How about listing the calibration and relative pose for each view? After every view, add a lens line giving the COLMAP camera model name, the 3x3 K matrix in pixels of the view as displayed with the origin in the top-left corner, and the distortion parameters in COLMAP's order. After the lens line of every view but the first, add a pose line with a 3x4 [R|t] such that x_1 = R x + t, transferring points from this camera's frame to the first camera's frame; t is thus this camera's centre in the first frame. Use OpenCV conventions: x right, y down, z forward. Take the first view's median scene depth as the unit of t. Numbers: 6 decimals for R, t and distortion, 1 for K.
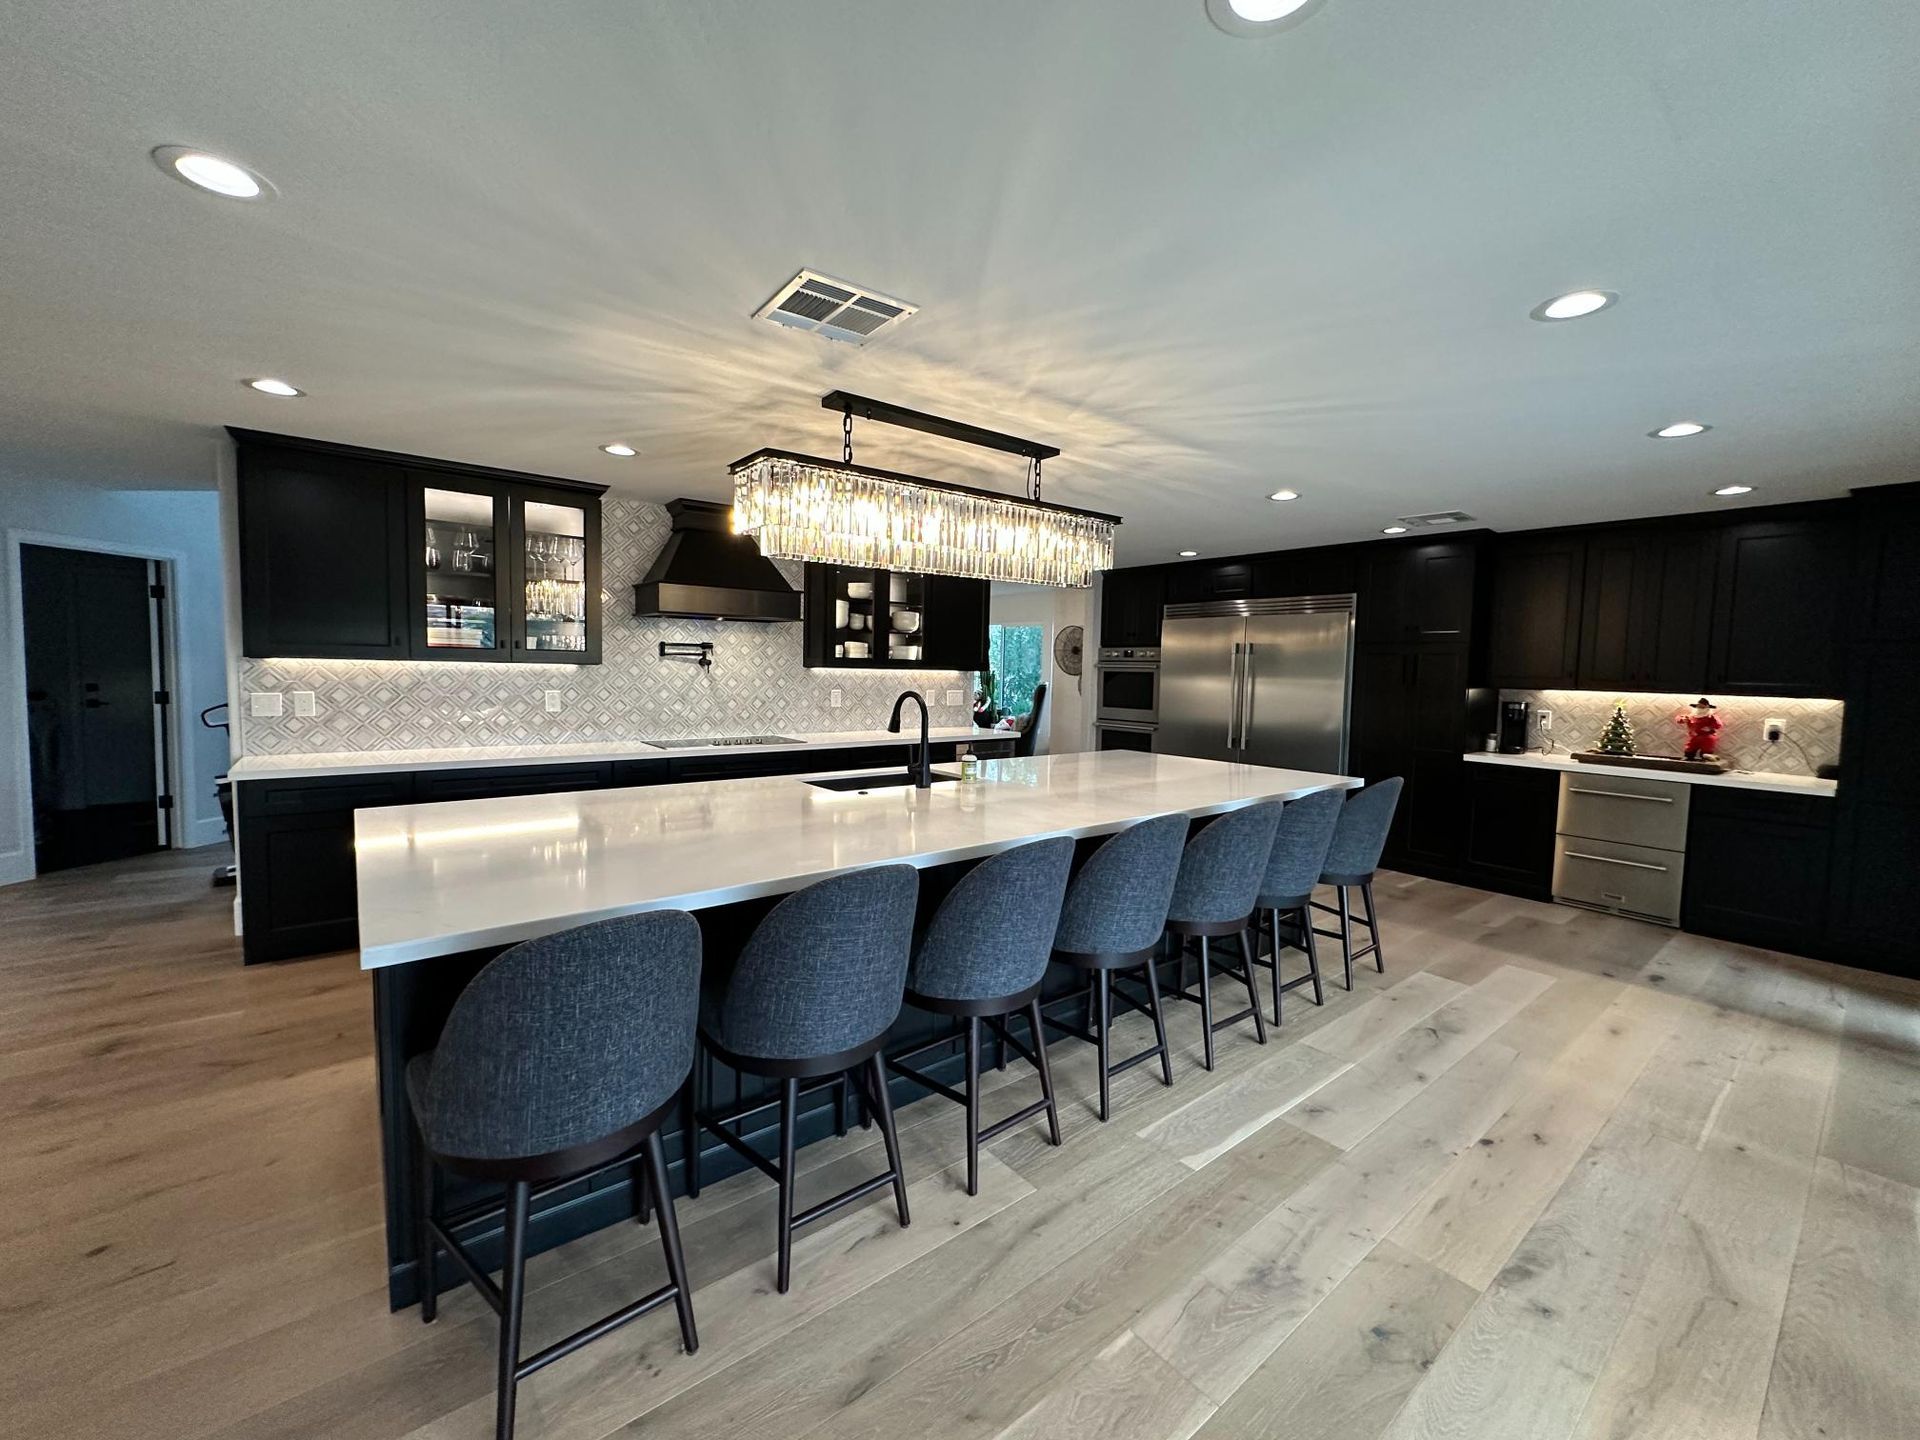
lens RADIAL K [[763.8, 0, 957.6], [0, 763.8, 716.3], [0, 0, 1]] dist [-0.007404, 0.001697]
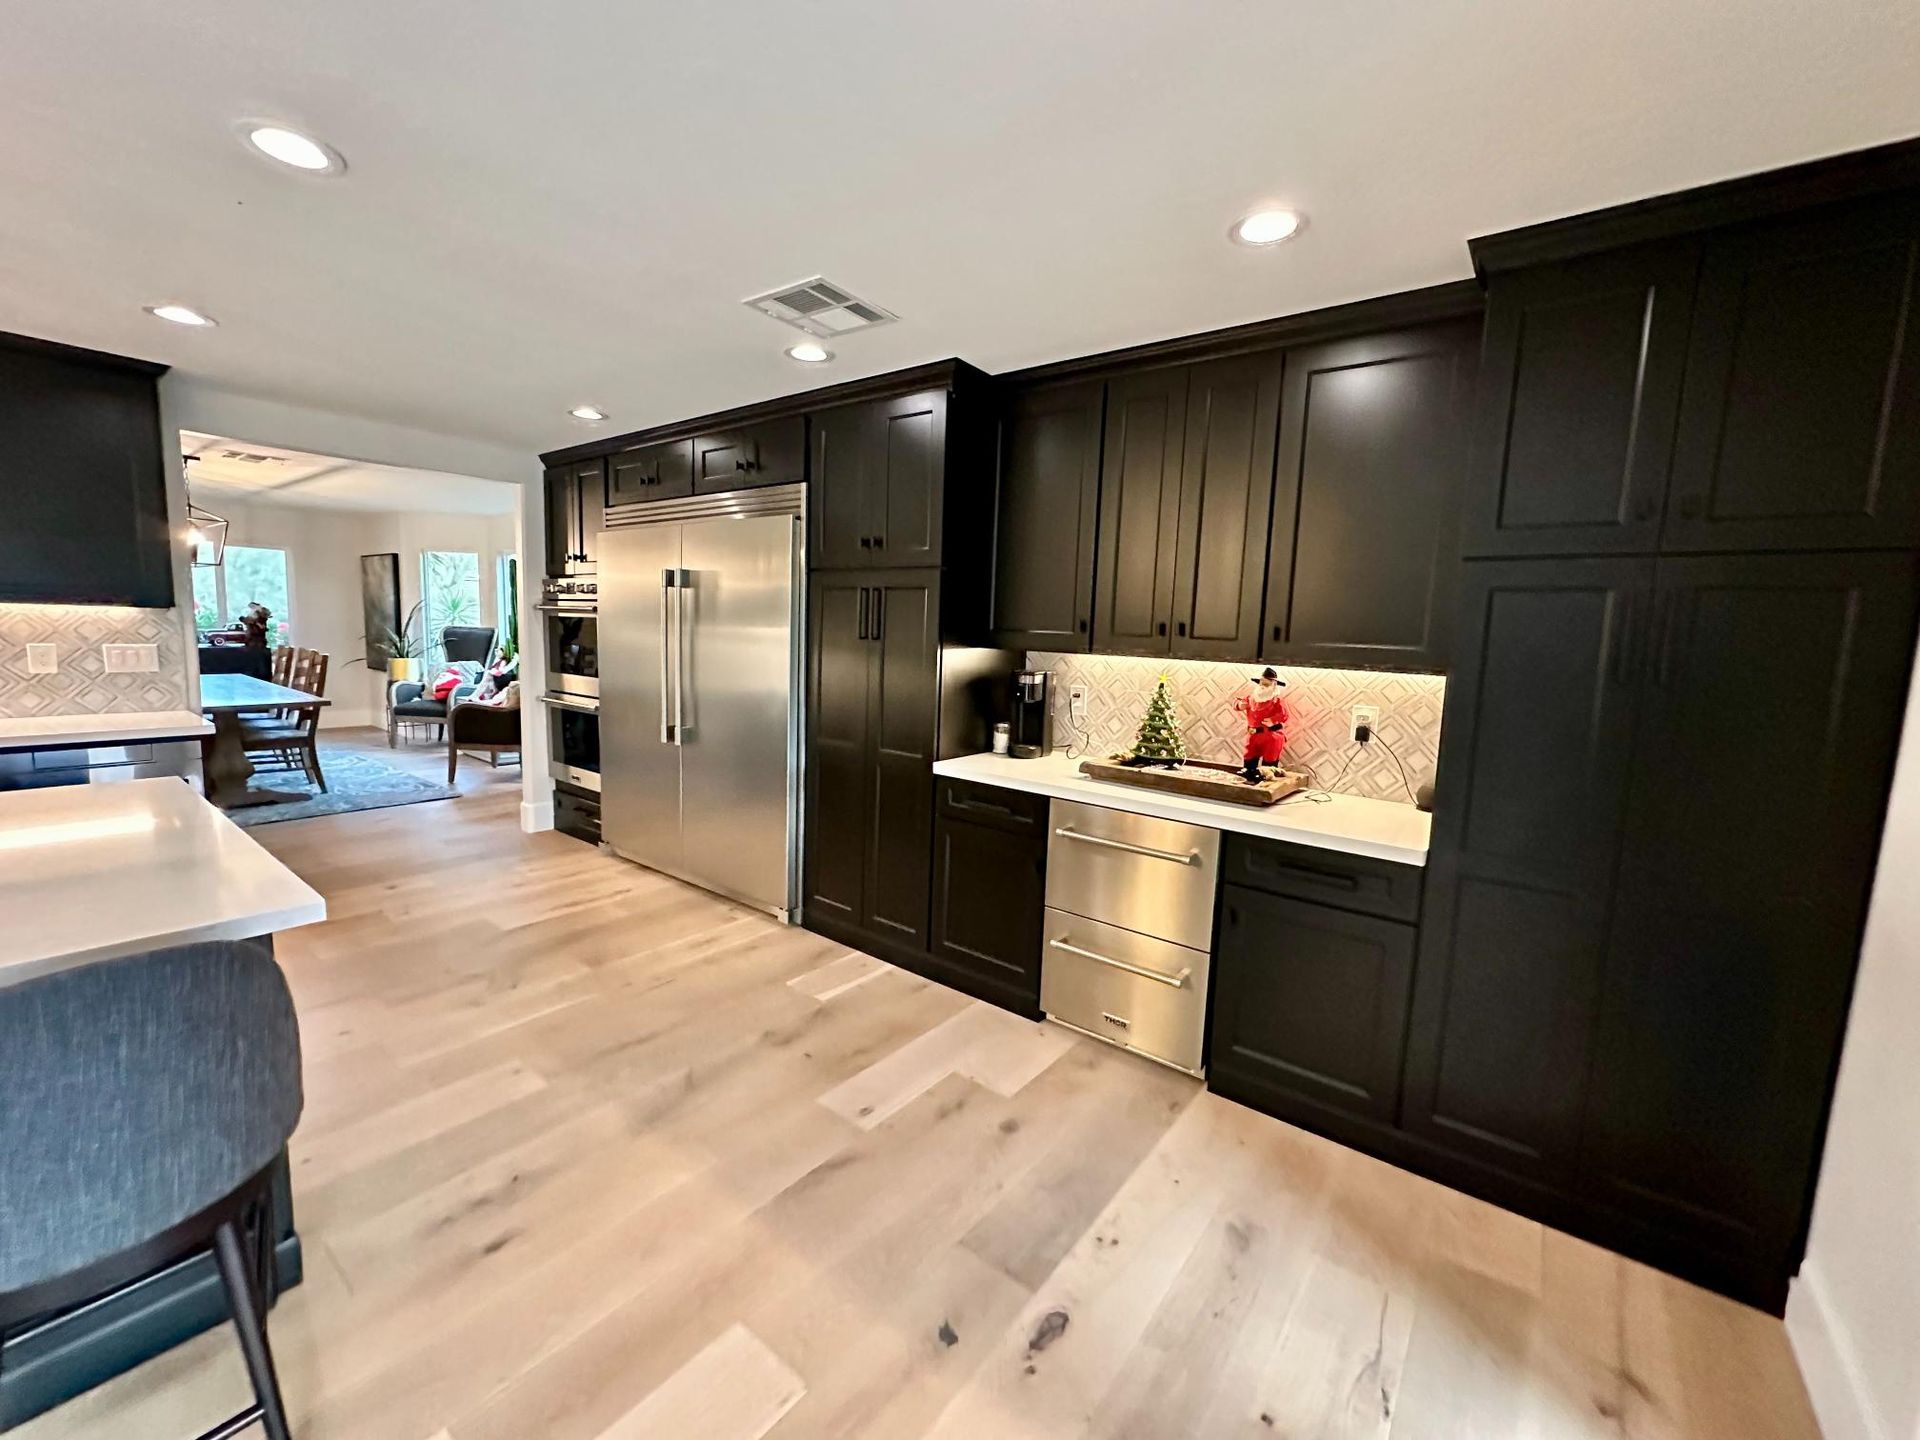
lens RADIAL K [[763.8, 0, 959.2], [0, 763.8, 724.6], [0, 0, 1]] dist [-0.007404, 0.001697]
pose [[0.969930, -0.013987, 0.242982, 0.669344], [-0.001672, 0.997941, 0.064118, -0.020250], [-0.243378, -0.062596, 0.967910, 0.537319]]
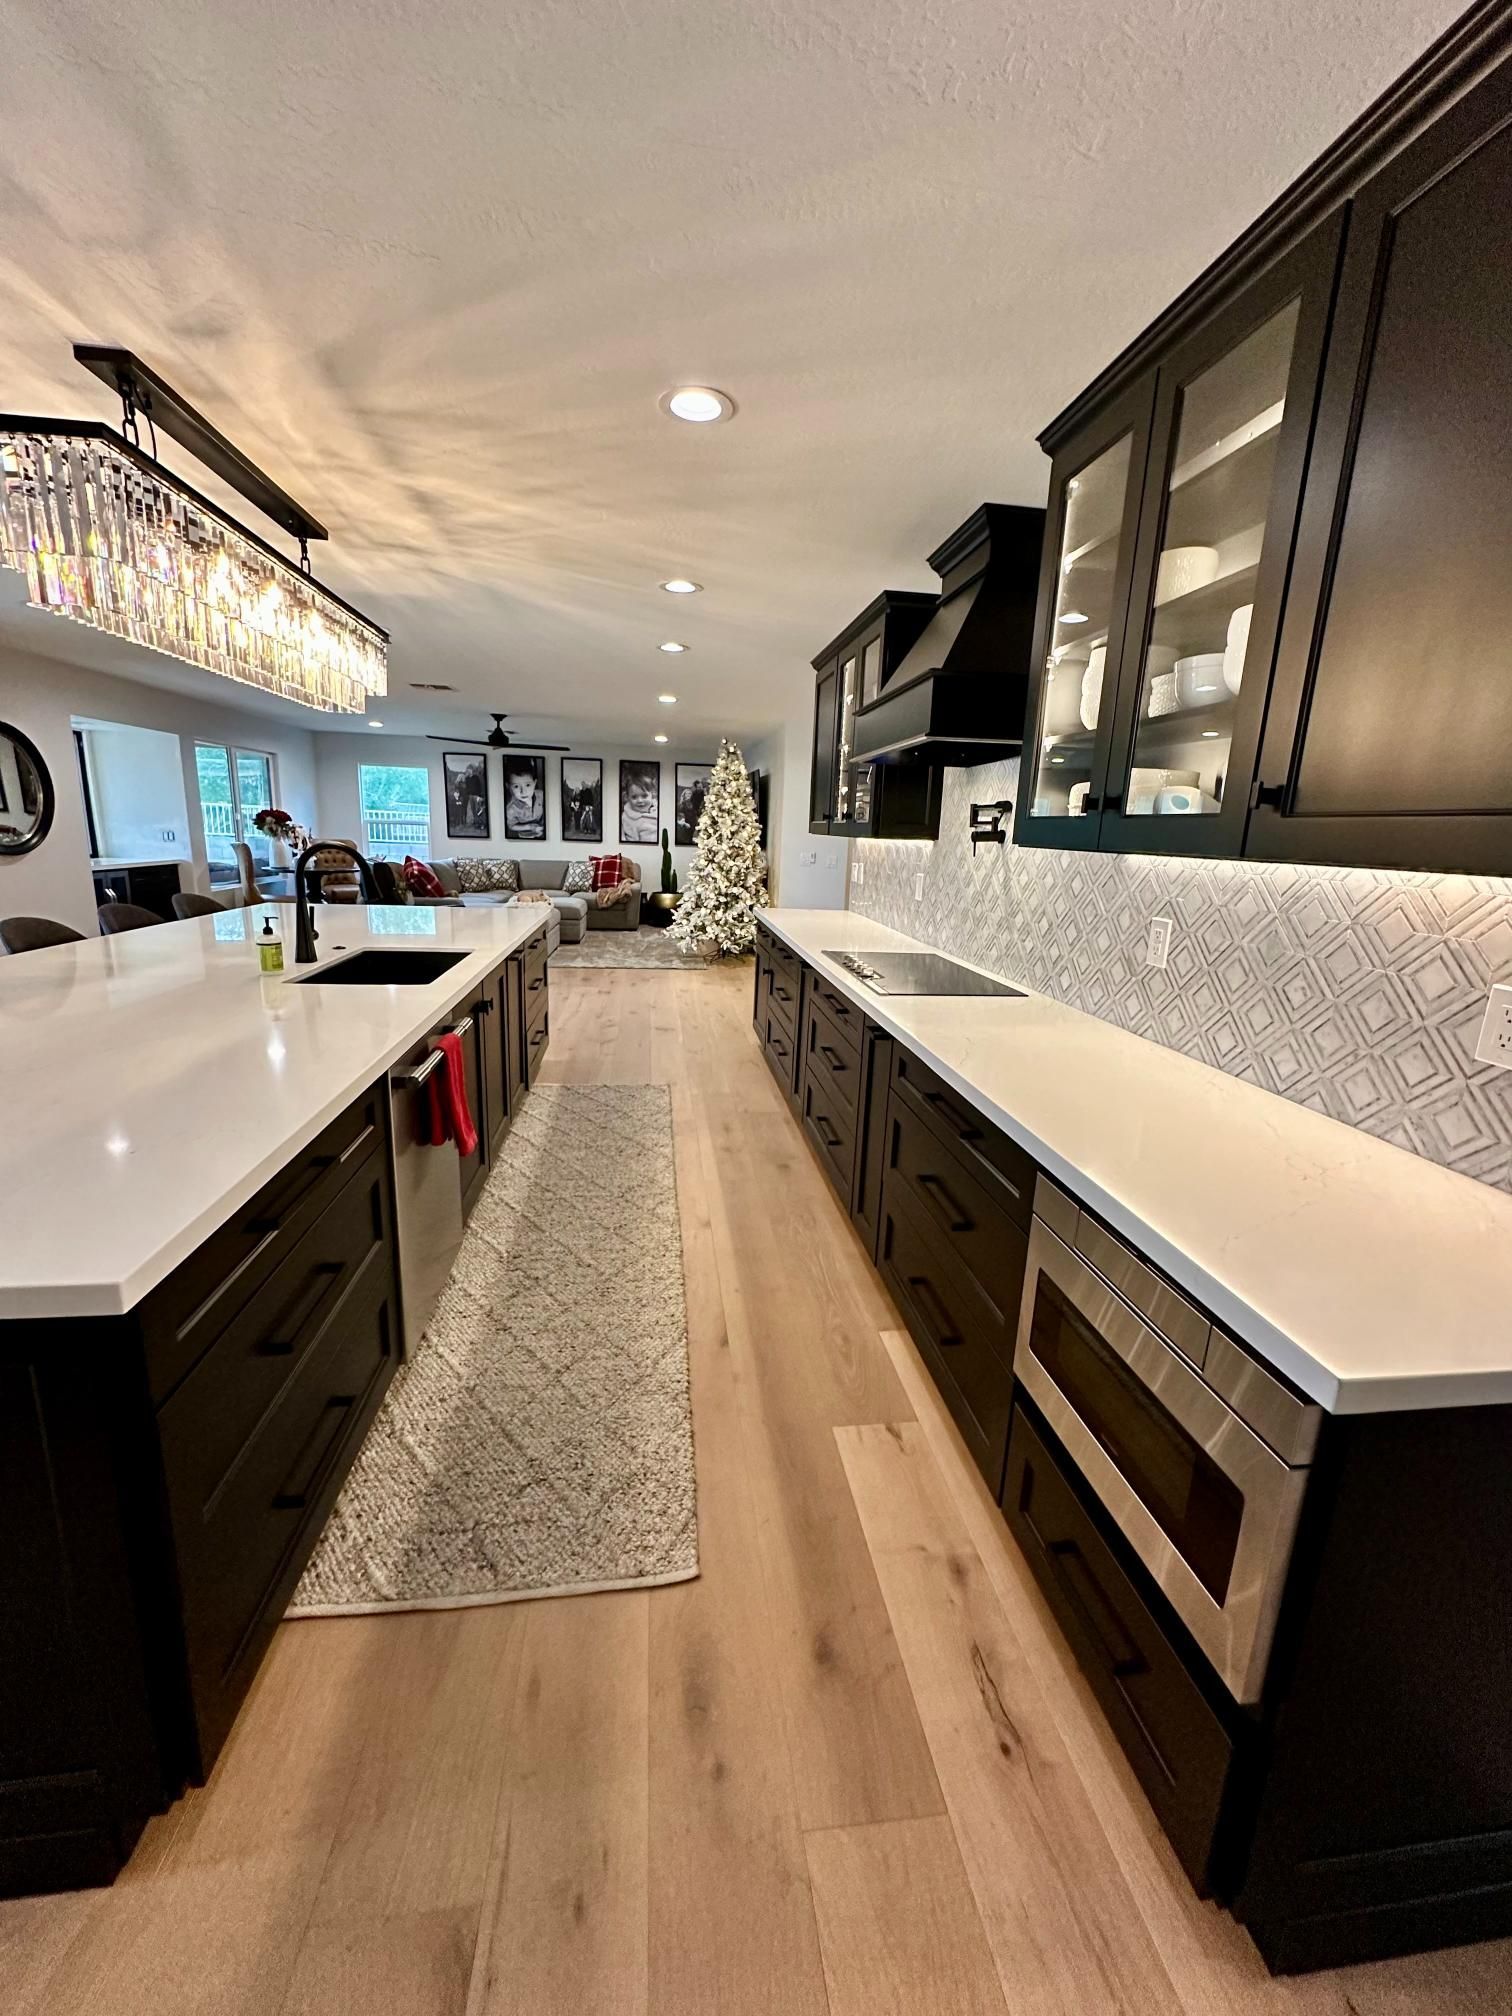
lens RADIAL K [[802.0, 0, 746.9], [0, 802.0, 1004.4], [0, 0, 1]] dist [-0.007404, 0.001697]
pose [[-0.517768, 0.141960, -0.843661, 0.336904], [-0.106661, 0.967731, 0.228297, -0.081753], [0.848846, 0.208190, -0.485919, 1.418905]]
